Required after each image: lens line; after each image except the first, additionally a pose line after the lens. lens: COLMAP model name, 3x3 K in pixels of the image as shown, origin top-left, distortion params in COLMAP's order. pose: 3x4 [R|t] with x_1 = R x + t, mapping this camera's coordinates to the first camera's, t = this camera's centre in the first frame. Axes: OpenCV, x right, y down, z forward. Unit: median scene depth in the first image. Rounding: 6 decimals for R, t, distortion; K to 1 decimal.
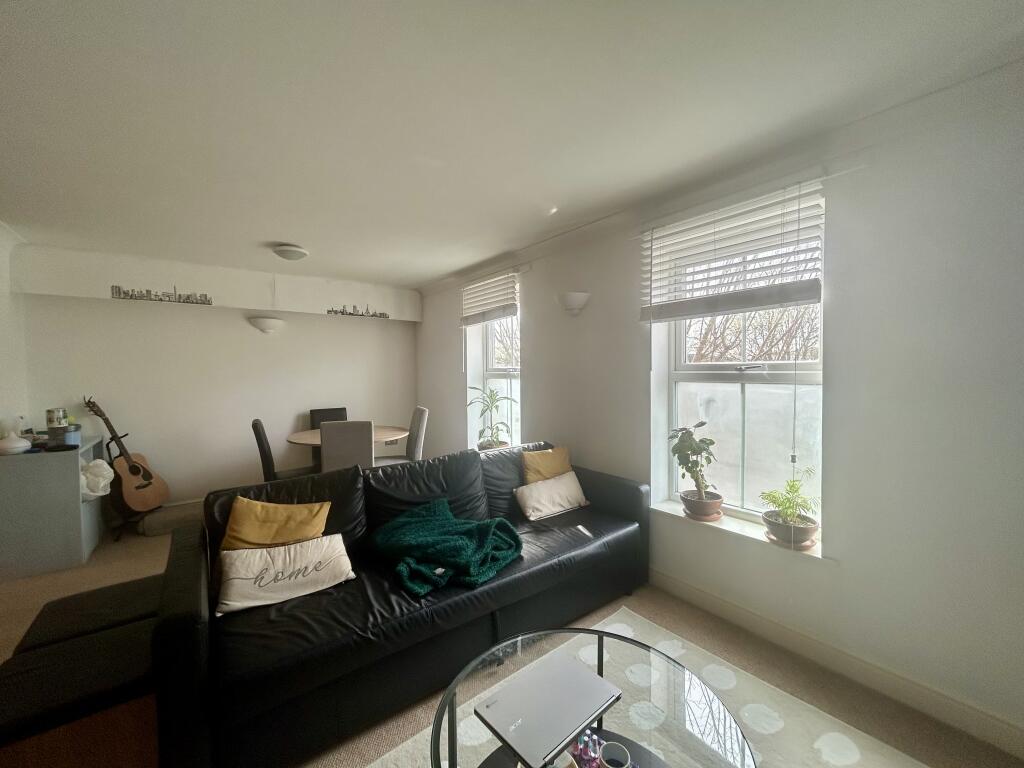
lens RADIAL K [[419.6, 0, 512.0], [0, 419.6, 384.0], [0, 0, 1]] dist [0.014830, -0.000140]
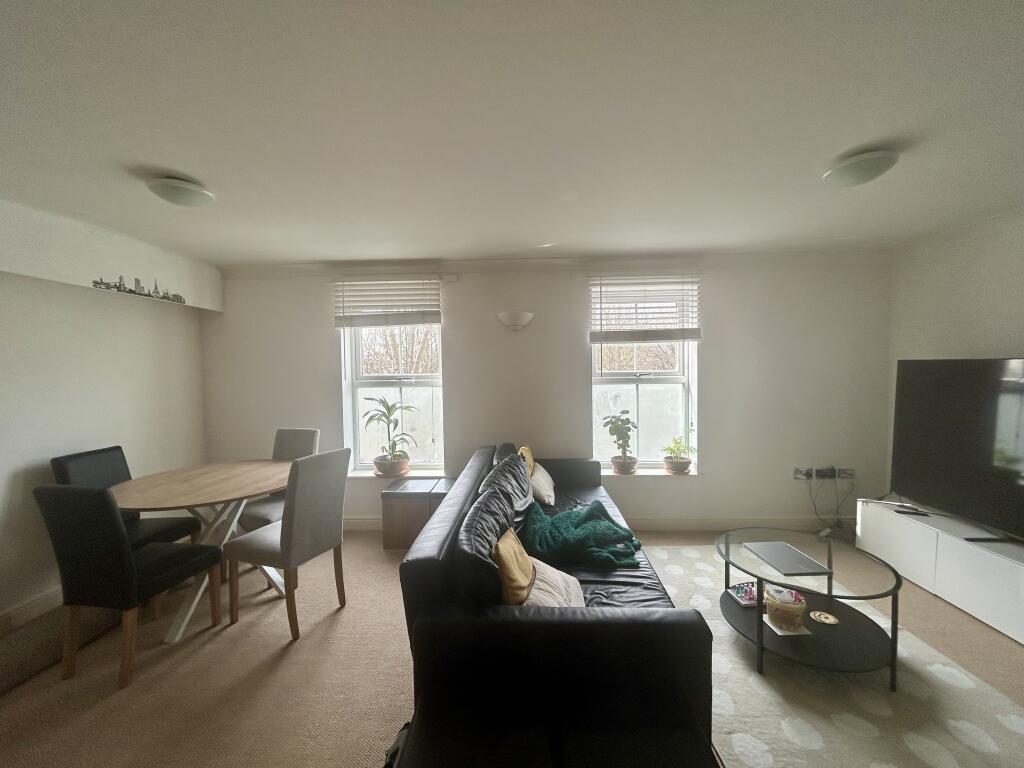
lens RADIAL K [[411.5, 0, 512.0], [0, 411.5, 384.0], [0, 0, 1]] dist [0.000313, -0.000145]
pose [[0.636522, -0.027240, 0.770778, -0.645958], [0.035991, 0.999336, 0.005596, -0.018417], [-0.770419, 0.024179, 0.637080, 0.244692]]
